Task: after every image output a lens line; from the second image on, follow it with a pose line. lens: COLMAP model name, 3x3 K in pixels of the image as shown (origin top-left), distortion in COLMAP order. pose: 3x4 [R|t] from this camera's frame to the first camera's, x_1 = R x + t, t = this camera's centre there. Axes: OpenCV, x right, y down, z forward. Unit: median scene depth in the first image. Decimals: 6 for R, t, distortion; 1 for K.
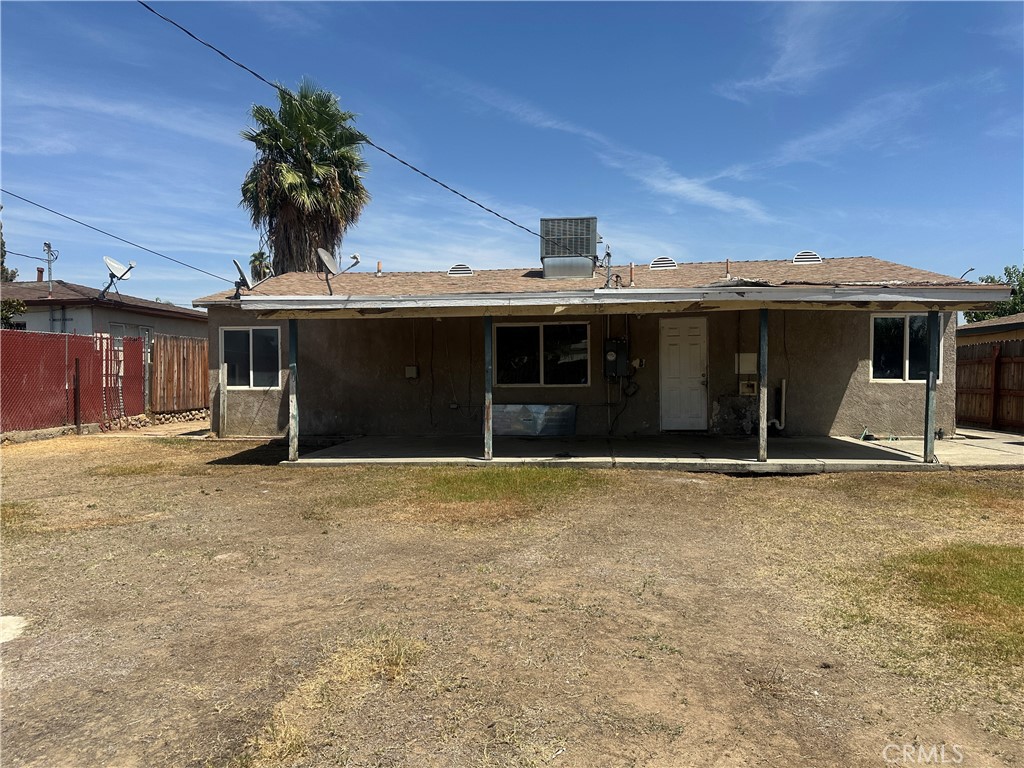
lens RADIAL K [[720.9, 0, 506.7], [0, 720.9, 386.1], [0, 0, 1]] dist [0.051470, -0.050972]
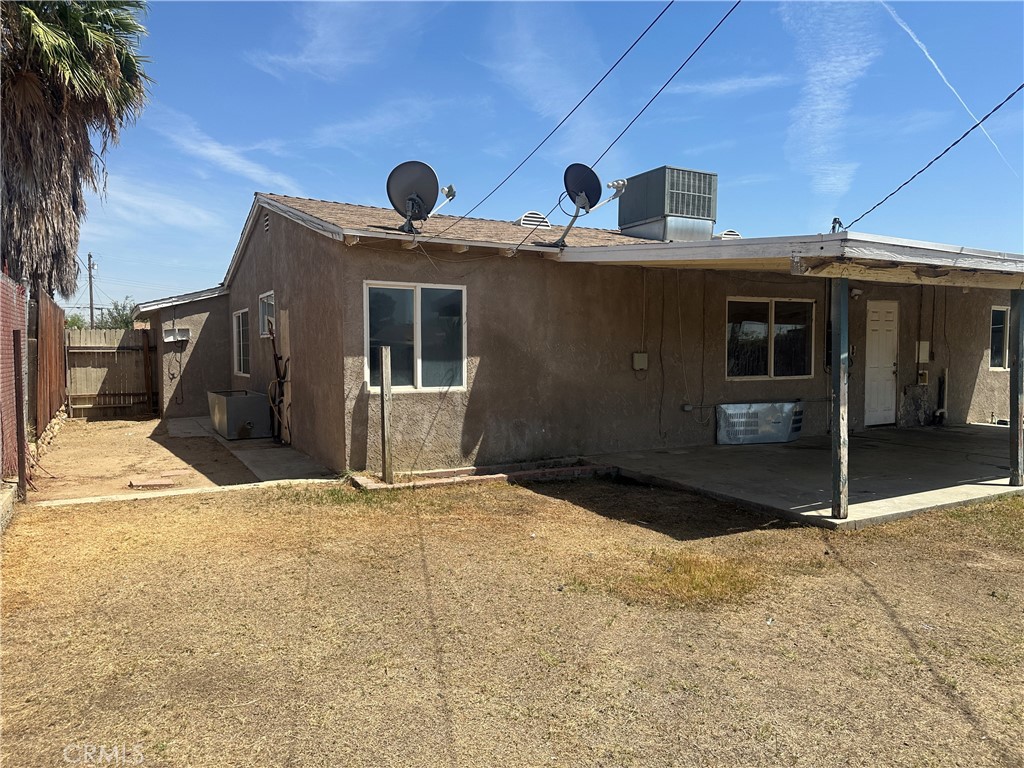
lens RADIAL K [[720.9, 0, 502.5], [0, 720.9, 386.6], [0, 0, 1]] dist [0.051470, -0.050972]
pose [[0.821996, -0.022423, 0.569052, -0.627504], [0.003697, 0.999414, 0.034042, -0.018754], [-0.569482, -0.025878, 0.821596, 0.490264]]
